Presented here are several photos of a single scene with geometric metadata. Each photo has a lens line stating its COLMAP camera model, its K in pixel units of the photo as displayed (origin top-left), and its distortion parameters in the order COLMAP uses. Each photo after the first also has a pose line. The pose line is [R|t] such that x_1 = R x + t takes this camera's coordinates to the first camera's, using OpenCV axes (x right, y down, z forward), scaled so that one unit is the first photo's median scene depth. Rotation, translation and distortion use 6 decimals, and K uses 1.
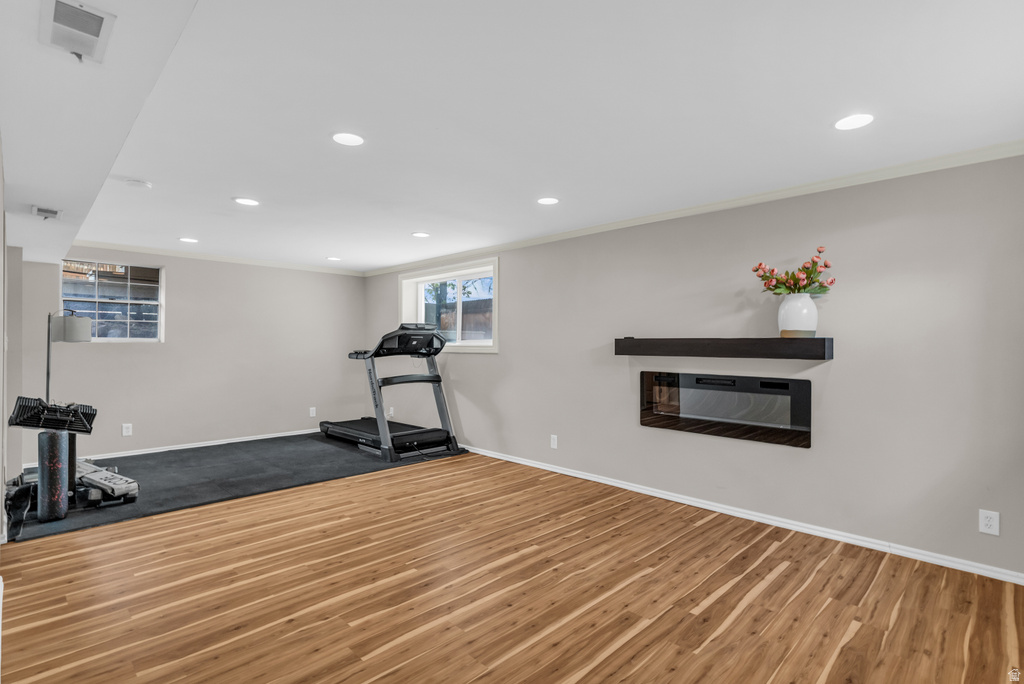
lens RADIAL K [[496.1, 0, 514.8], [0, 496.1, 341.4], [0, 0, 1]] dist [0.000877, 0.000373]
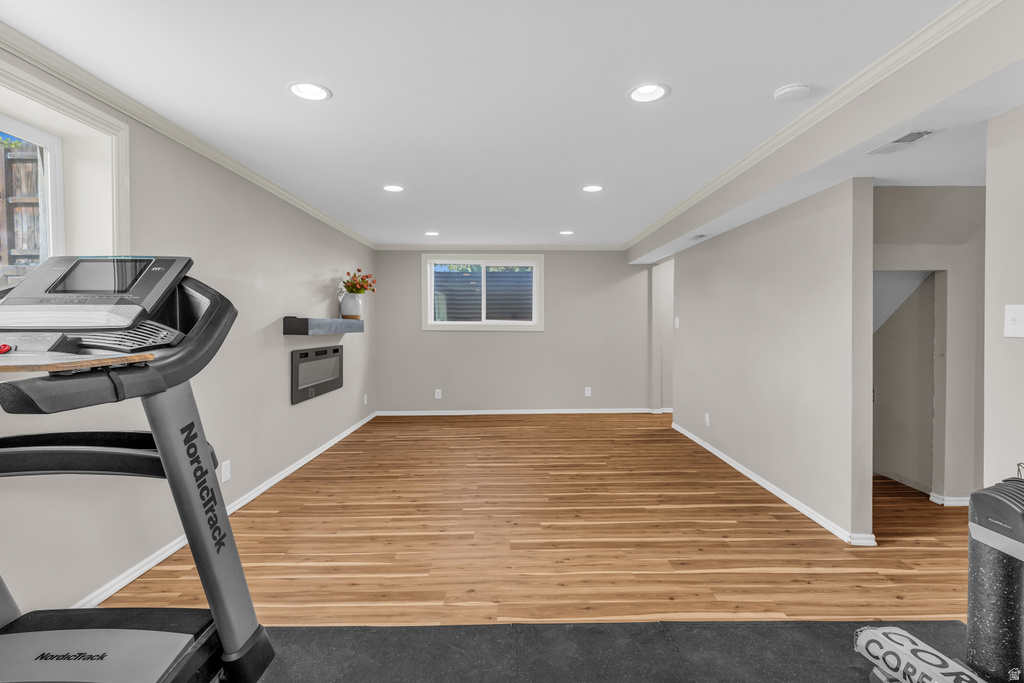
lens RADIAL K [[496.1, 0, 514.8], [0, 496.1, 339.0], [0, 0, 1]] dist [0.000877, 0.000373]
pose [[-0.709338, -0.025735, 0.704399, -0.961714], [-0.005690, 0.999510, 0.030787, 0.003161], [-0.704846, 0.017830, -0.709136, 1.744065]]
